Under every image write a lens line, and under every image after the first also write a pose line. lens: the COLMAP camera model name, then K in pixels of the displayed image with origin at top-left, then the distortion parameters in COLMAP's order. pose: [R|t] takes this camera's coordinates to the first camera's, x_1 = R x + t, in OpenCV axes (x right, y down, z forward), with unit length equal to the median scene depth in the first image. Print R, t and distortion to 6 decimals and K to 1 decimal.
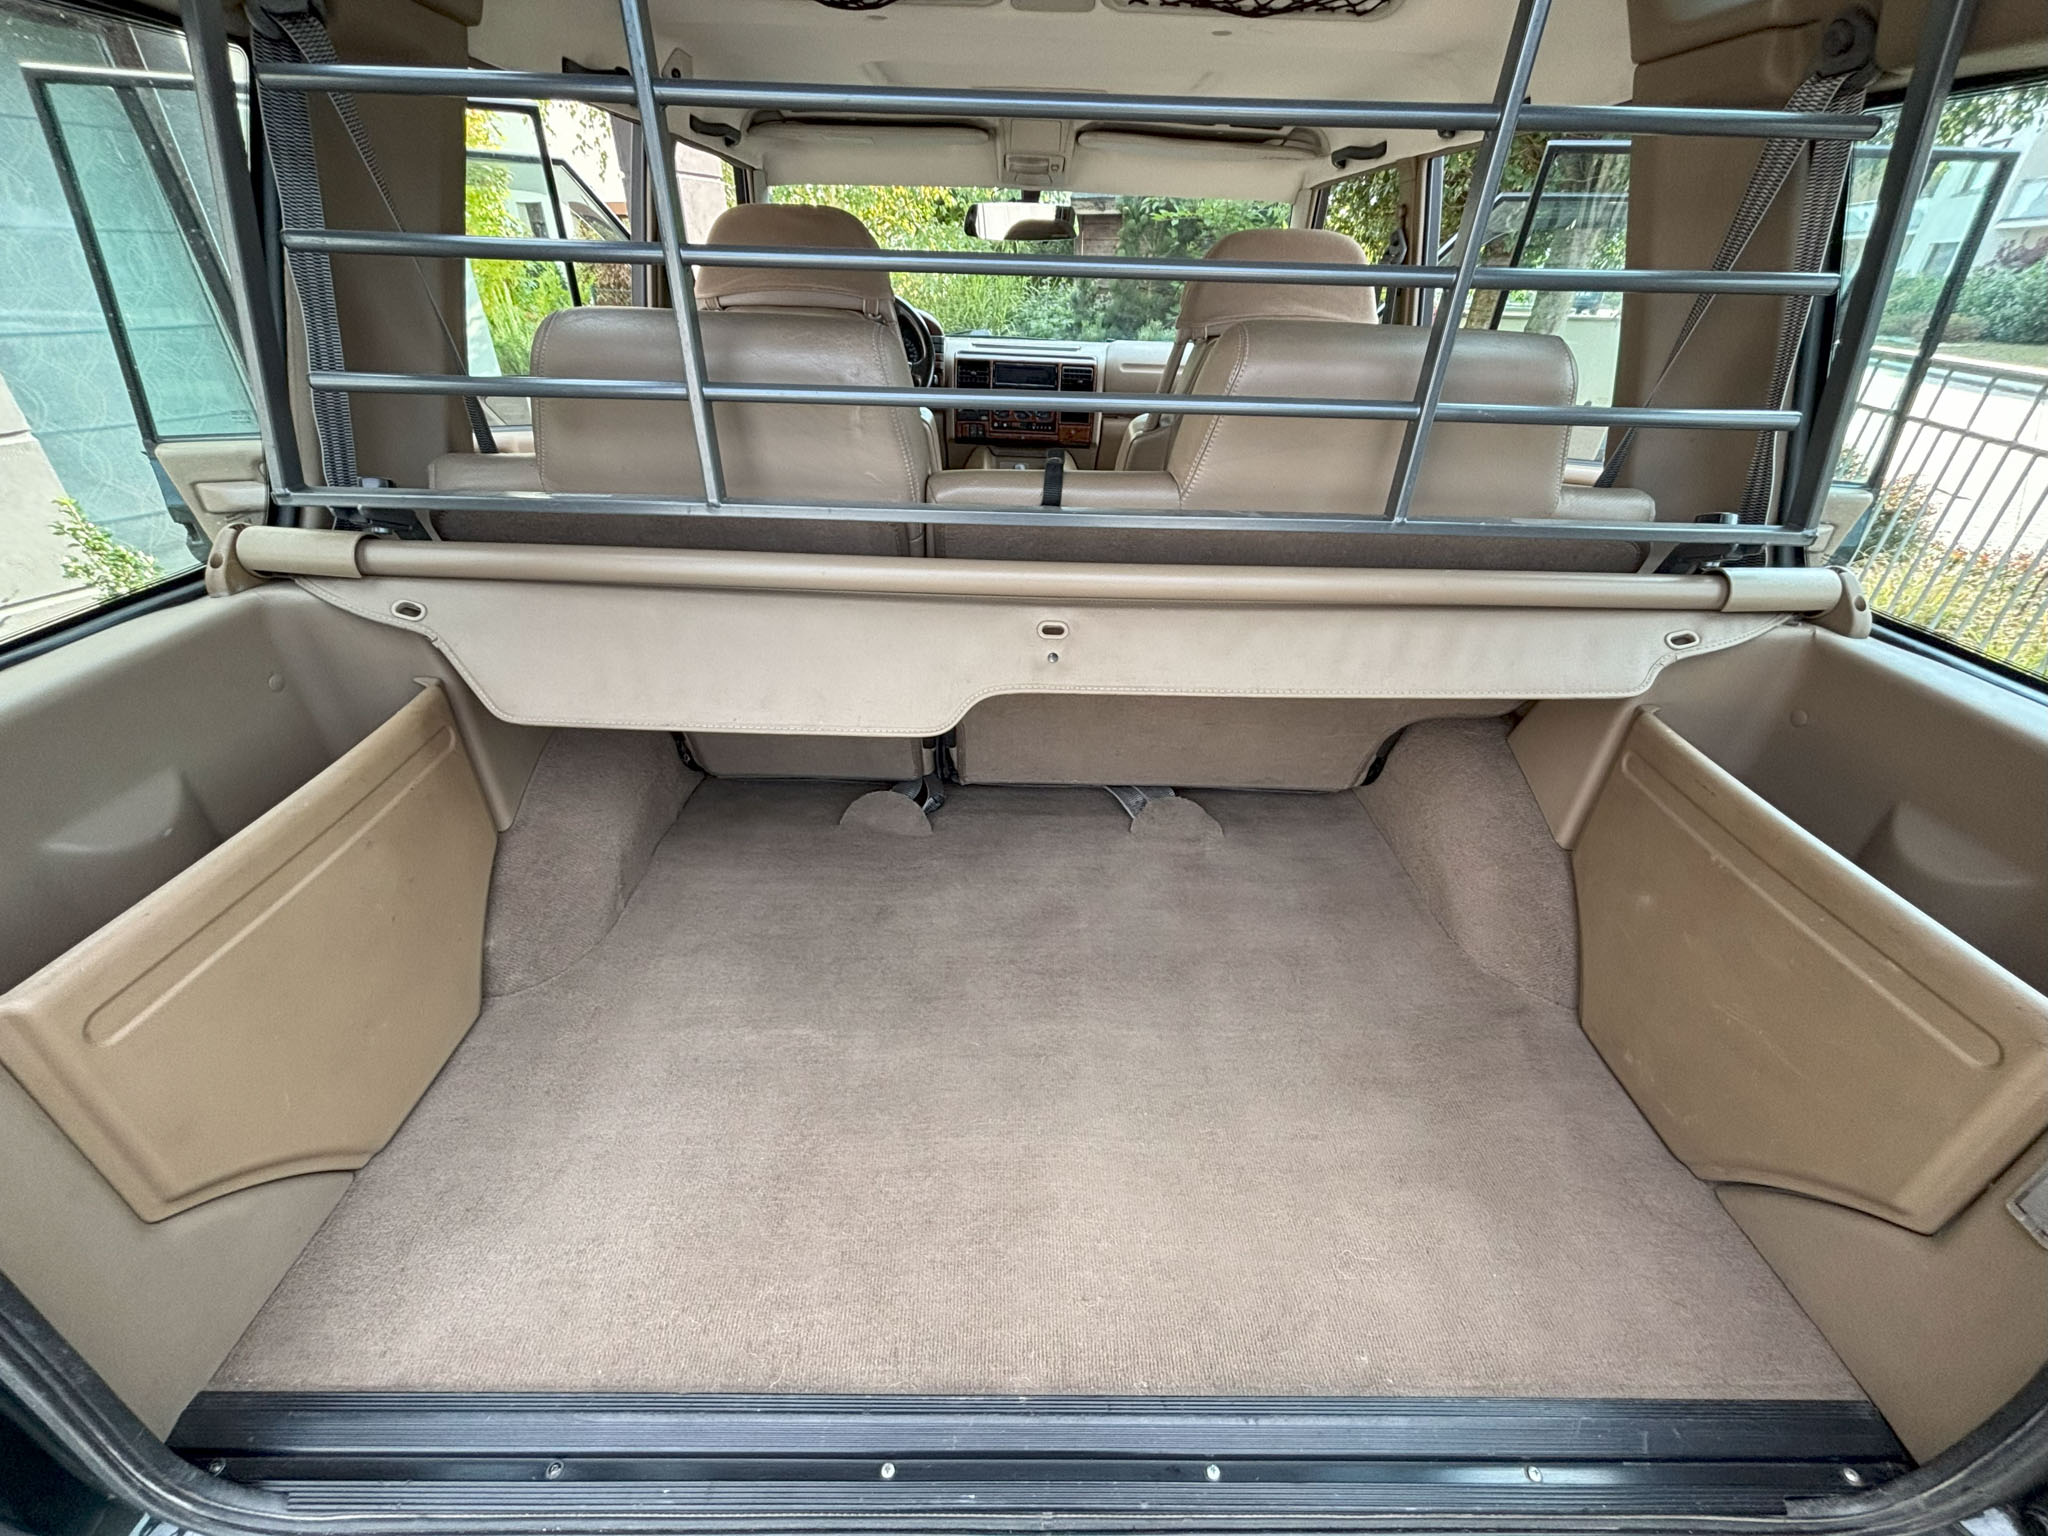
lens RADIAL K [[827.3, 0, 1022.6], [0, 827.3, 760.6], [0, 0, 1]] dist [0.001582, -0.000058]
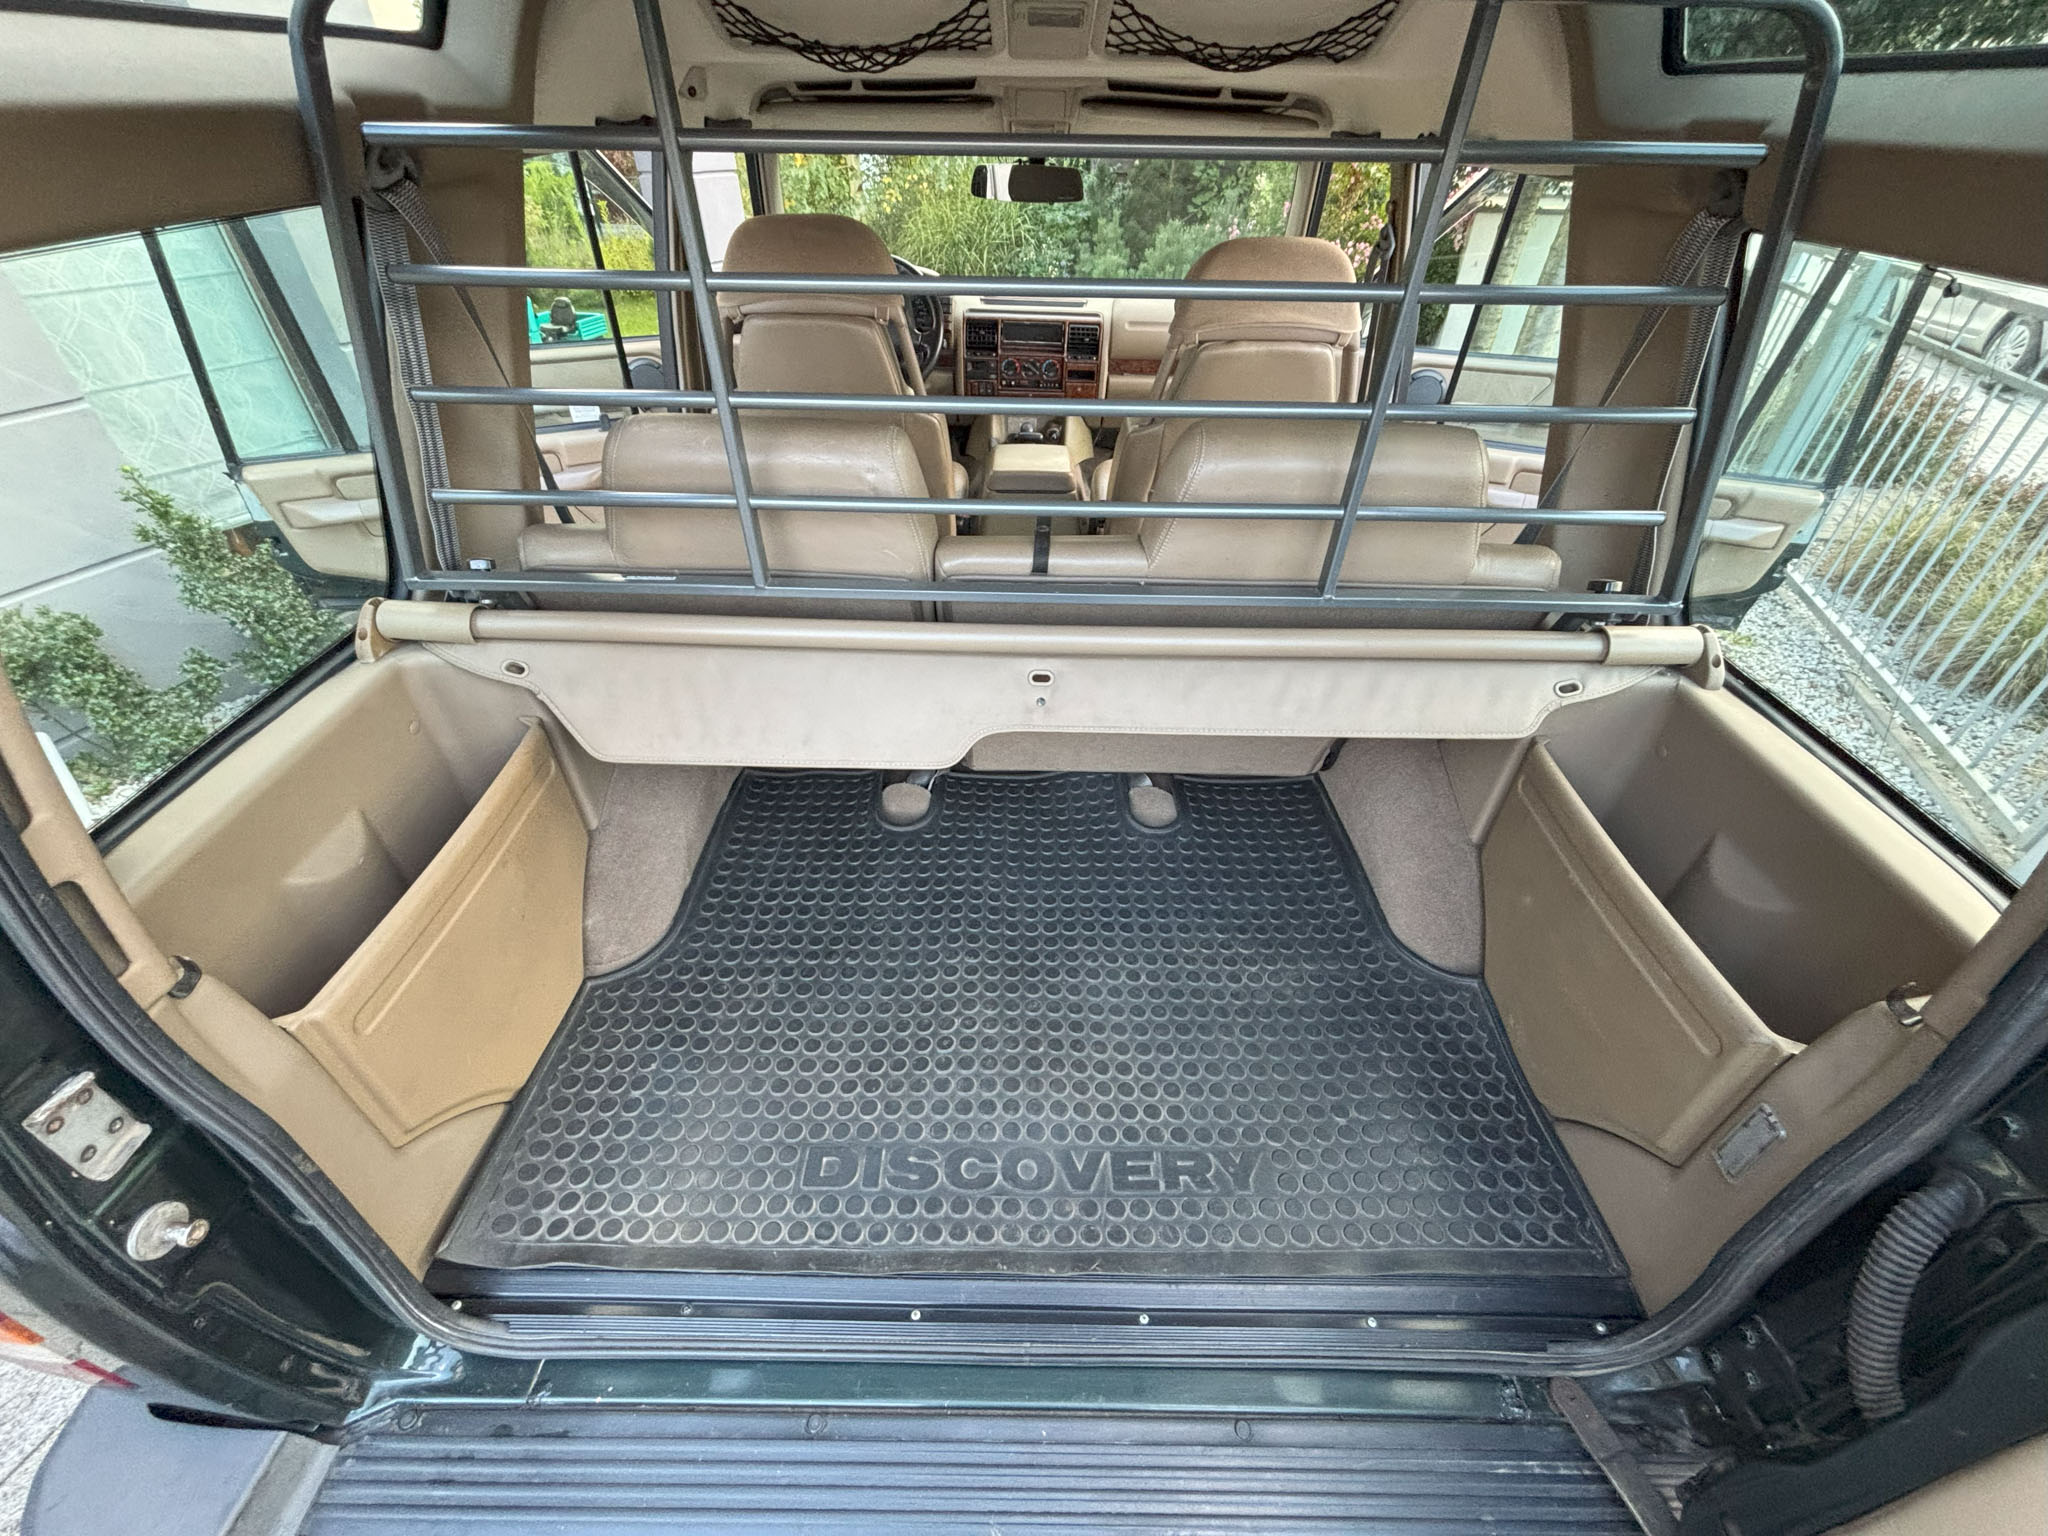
lens RADIAL K [[827.3, 0, 1022.6], [0, 827.3, 760.6], [0, 0, 1]] dist [0.001582, -0.000058]
pose [[0.999791, 0.000696, -0.020426, 0.035752], [0.001734, 0.992929, 0.118694, -0.188548], [0.020364, -0.118705, 0.992721, -0.217222]]
